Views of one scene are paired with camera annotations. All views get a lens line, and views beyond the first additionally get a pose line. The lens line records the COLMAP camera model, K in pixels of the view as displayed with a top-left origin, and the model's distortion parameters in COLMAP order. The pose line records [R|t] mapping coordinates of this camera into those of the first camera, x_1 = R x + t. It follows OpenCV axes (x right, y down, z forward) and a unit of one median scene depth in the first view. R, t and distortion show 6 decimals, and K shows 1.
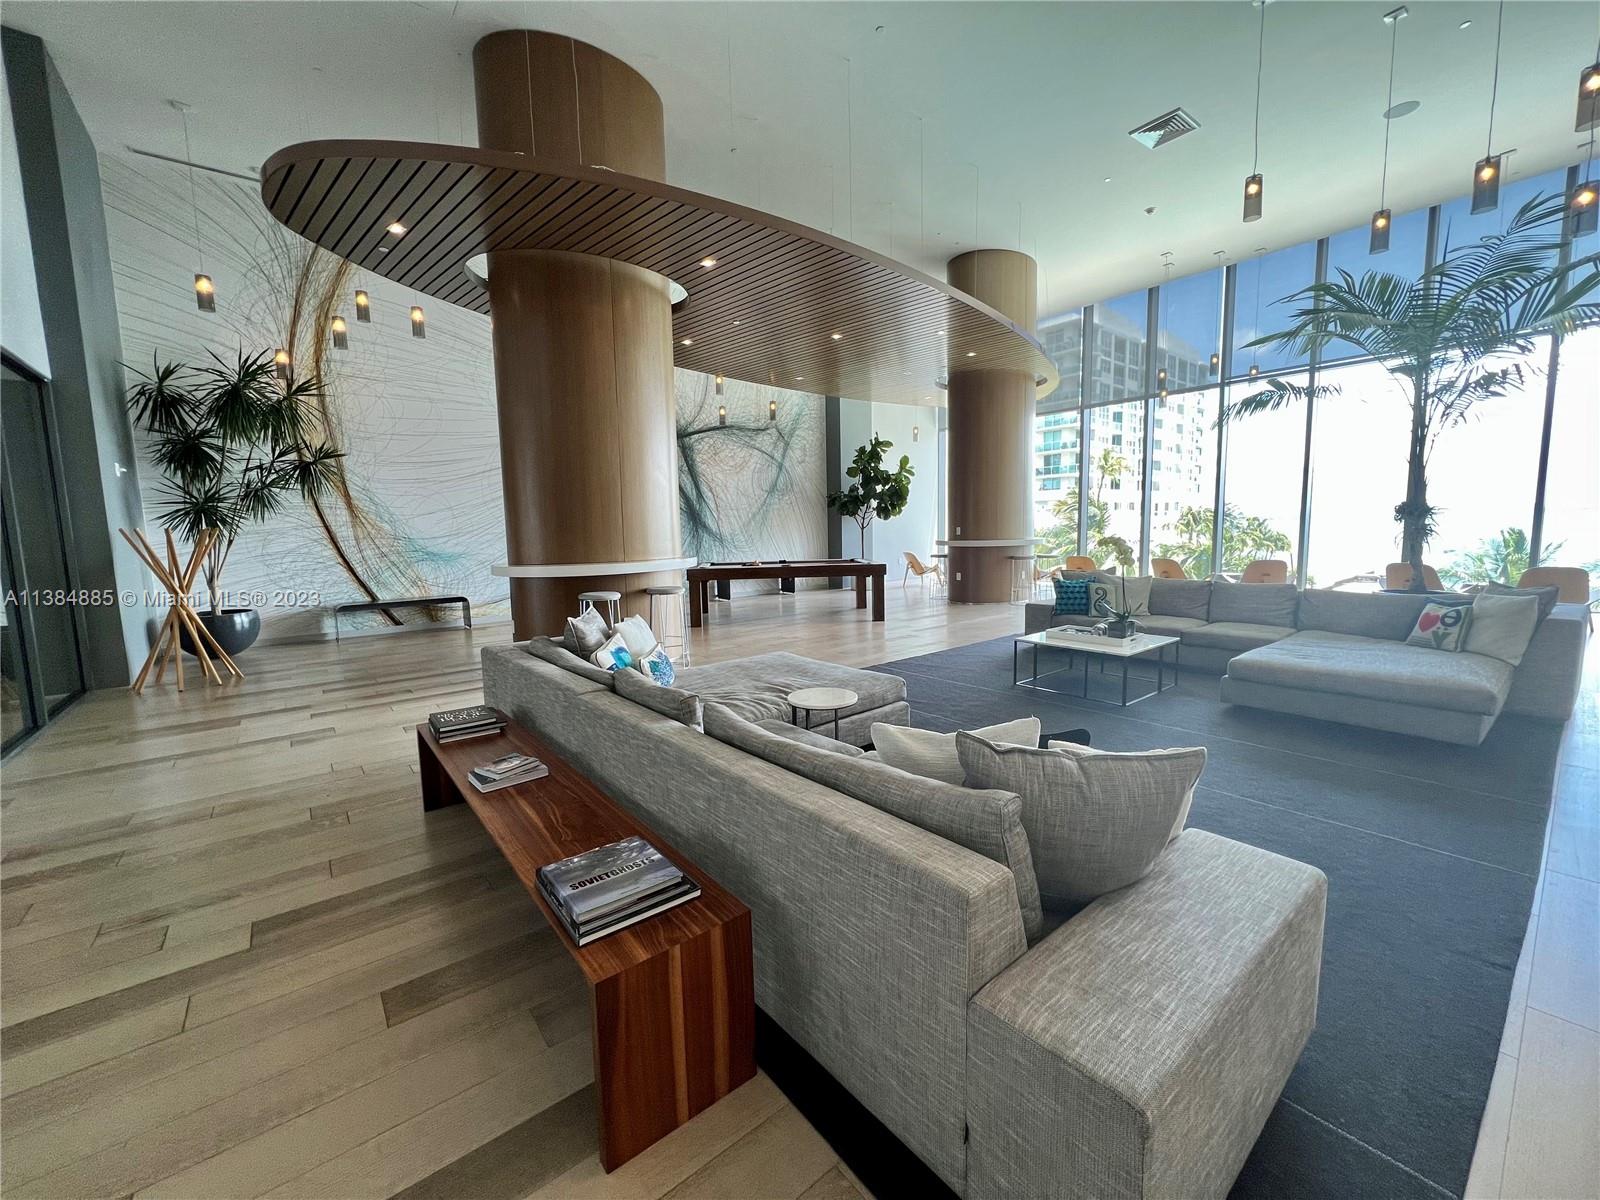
lens RADIAL K [[642.6, 0, 798.6], [0, 642.6, 598.8], [0, 0, 1]] dist [-0.002223, 0.000063]
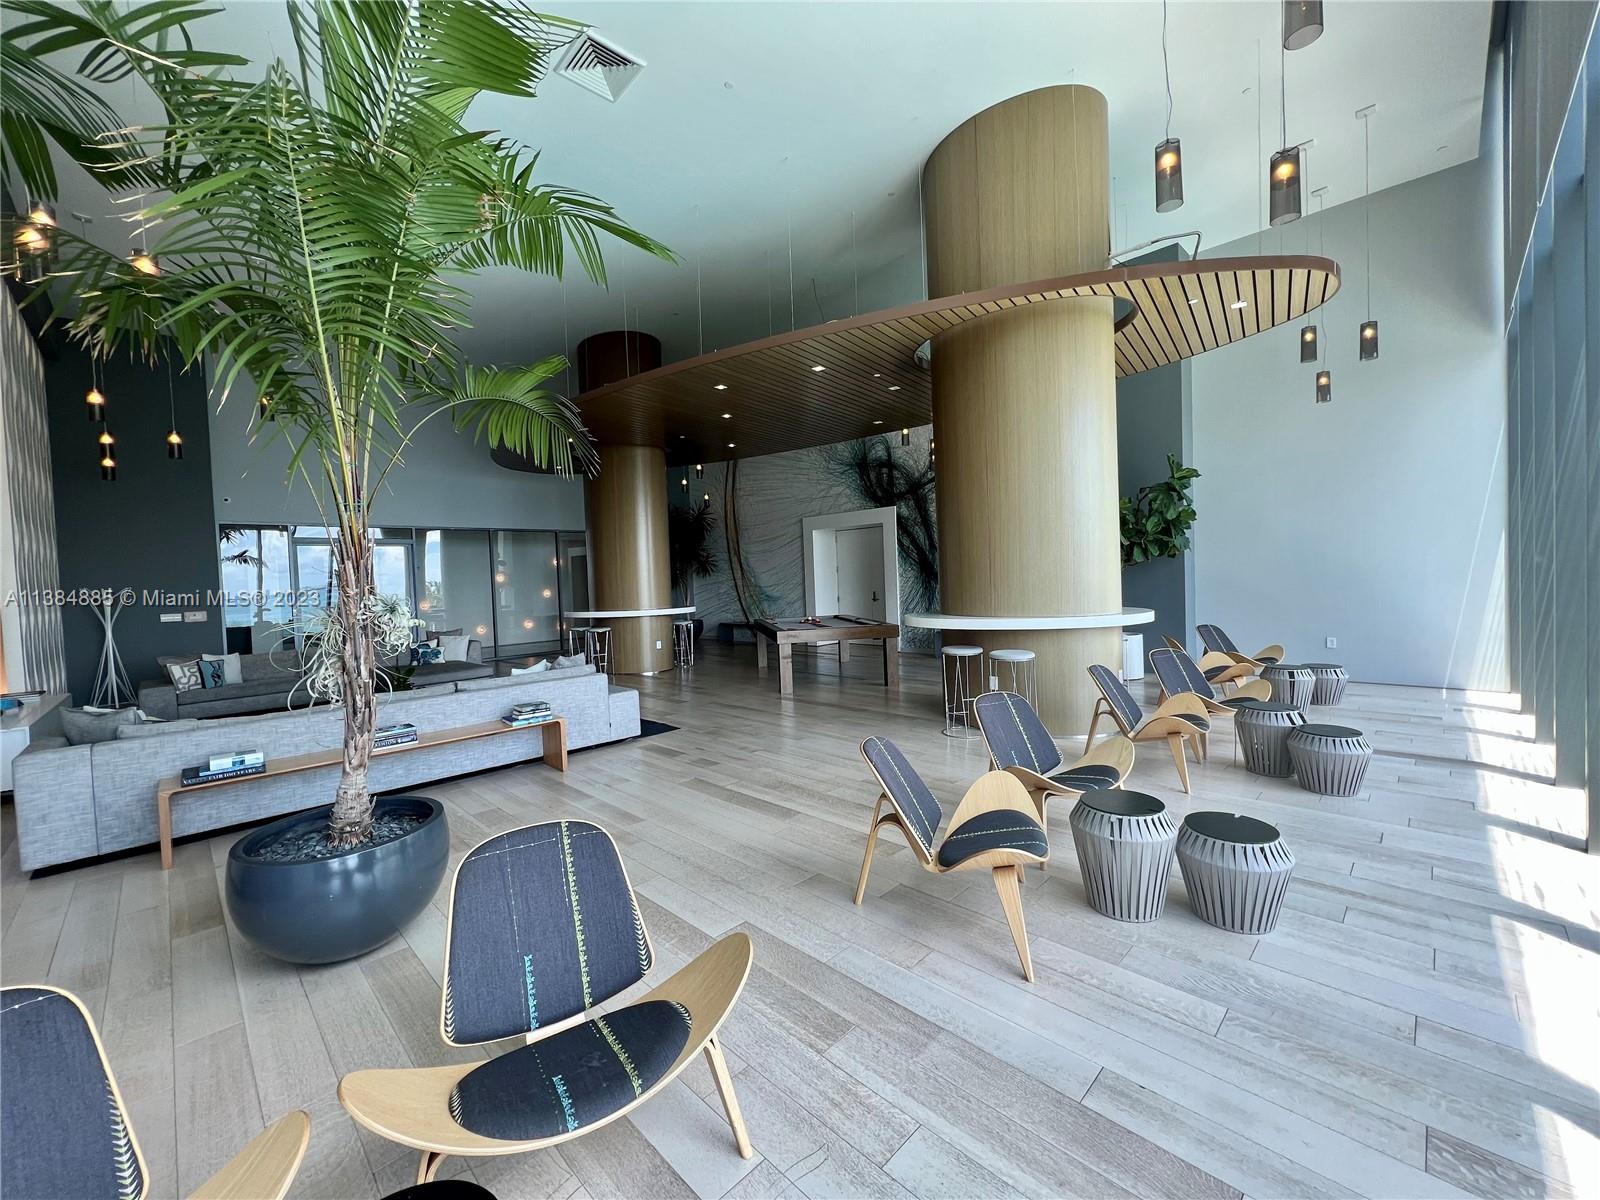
lens RADIAL K [[642.6, 0, 800.2], [0, 642.6, 602.0], [0, 0, 1]] dist [-0.002223, 0.000063]
pose [[0.102380, 0.054985, -0.993225, 1.124581], [-0.070095, 0.996388, 0.047935, -0.150189], [0.992273, 0.064712, 0.105865, 0.986072]]
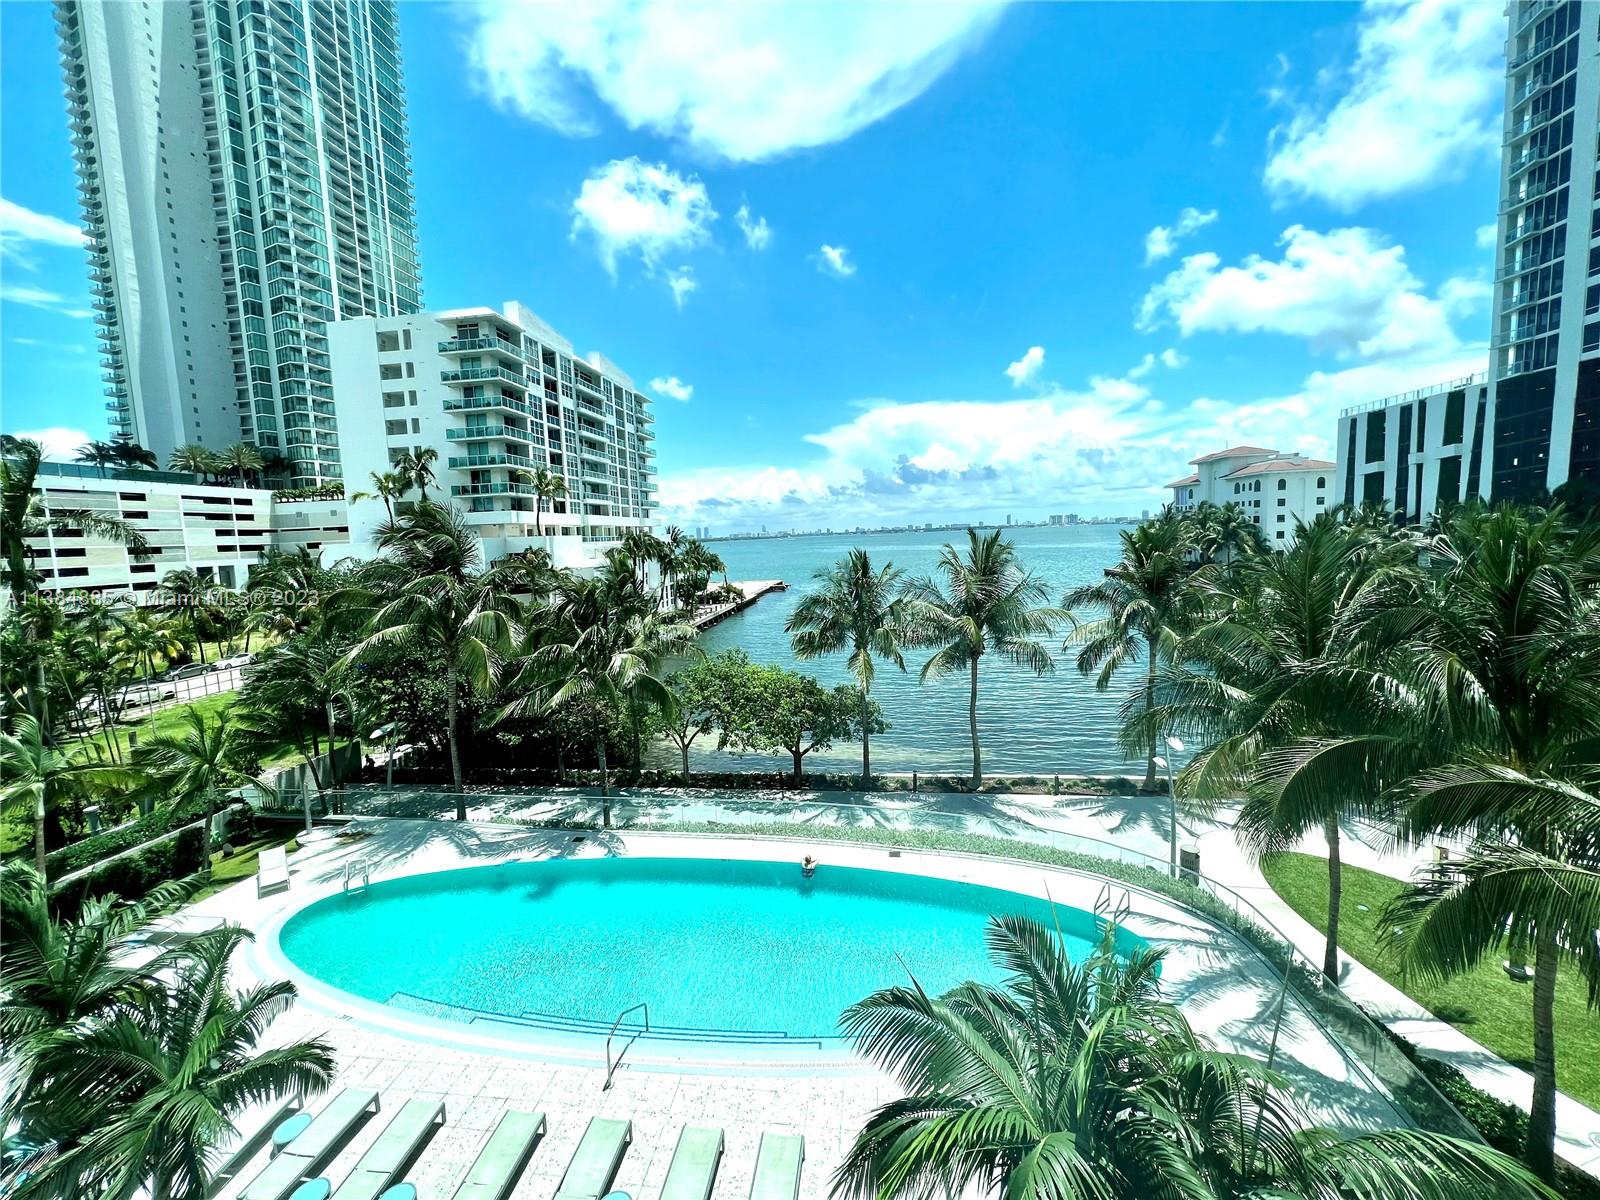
lens RADIAL K [[642.6, 0, 800.6], [0, 642.6, 599.6], [0, 0, 1]] dist [-0.002223, 0.000063]
pose [[0.728609, -0.071059, 0.681234, 0.085762], [0.094388, 0.995531, 0.002891, -0.012802], [-0.678395, 0.062194, 0.732060, 0.078780]]
